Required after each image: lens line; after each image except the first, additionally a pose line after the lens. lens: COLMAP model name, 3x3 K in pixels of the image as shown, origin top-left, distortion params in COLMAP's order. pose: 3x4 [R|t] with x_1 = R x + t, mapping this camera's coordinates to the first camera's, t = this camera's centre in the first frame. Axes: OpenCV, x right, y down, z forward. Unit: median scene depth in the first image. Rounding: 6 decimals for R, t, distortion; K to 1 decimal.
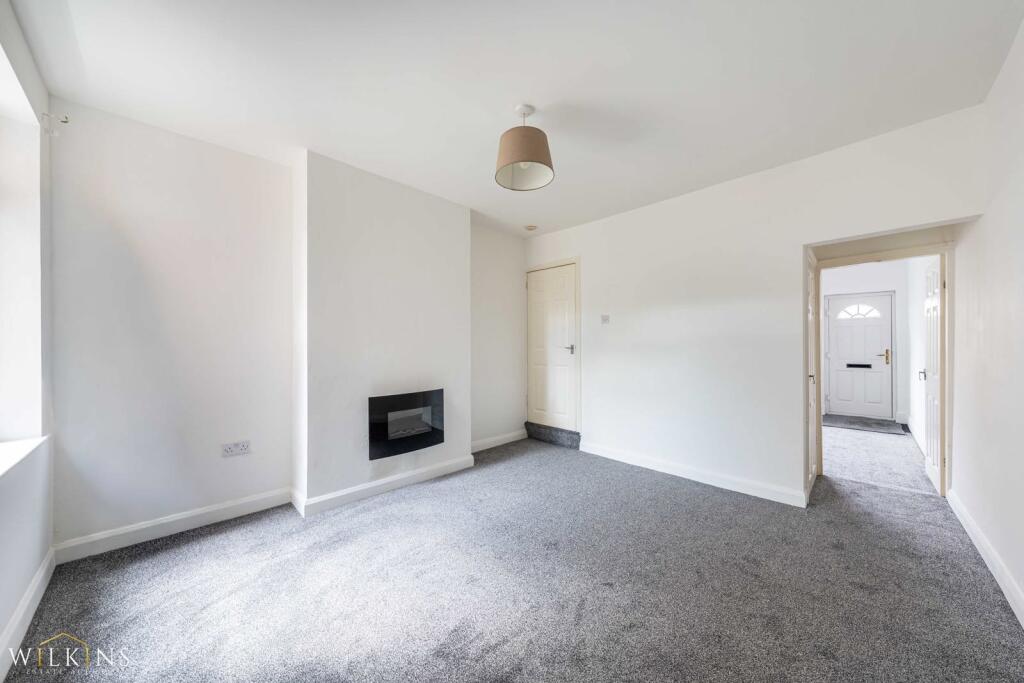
lens RADIAL K [[347.5, 0, 512.3], [0, 347.5, 344.3], [0, 0, 1]] dist [0.000044, 0.000041]
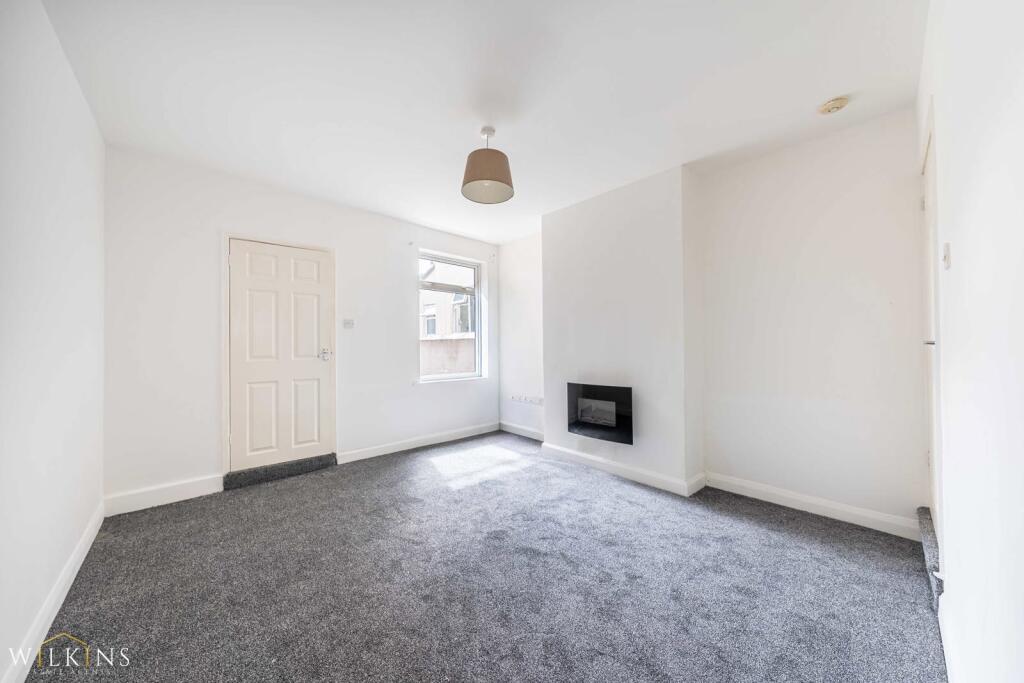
lens RADIAL K [[358.2, 0, 512.0], [0, 358.2, 342.7], [0, 0, 1]] dist [-0.002252, -0.000108]
pose [[-0.067112, -0.002449, -0.997742, 0.811444], [0.027204, 0.999621, -0.004283, 0.006035], [0.997375, -0.027430, -0.067020, 0.790264]]
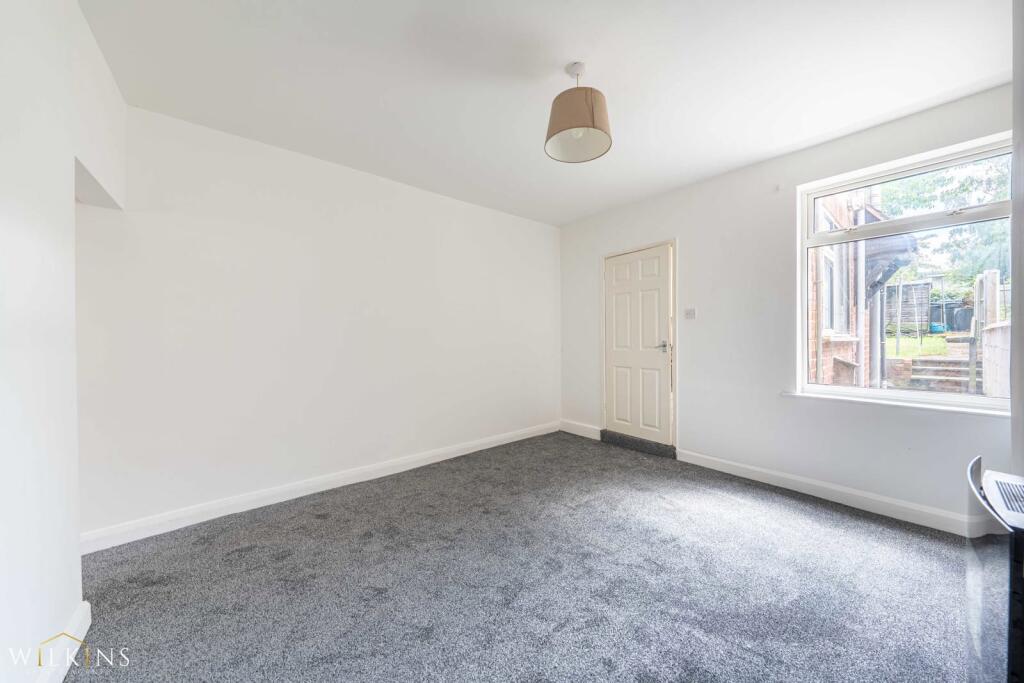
lens RADIAL K [[358.2, 0, 512.0], [0, 358.2, 342.7], [0, 0, 1]] dist [-0.002252, -0.000108]
pose [[-0.990402, 0.005754, 0.138095, 0.043181], [0.004800, 0.999962, -0.007234, 0.017018], [-0.138131, -0.006502, -0.990393, 1.332825]]
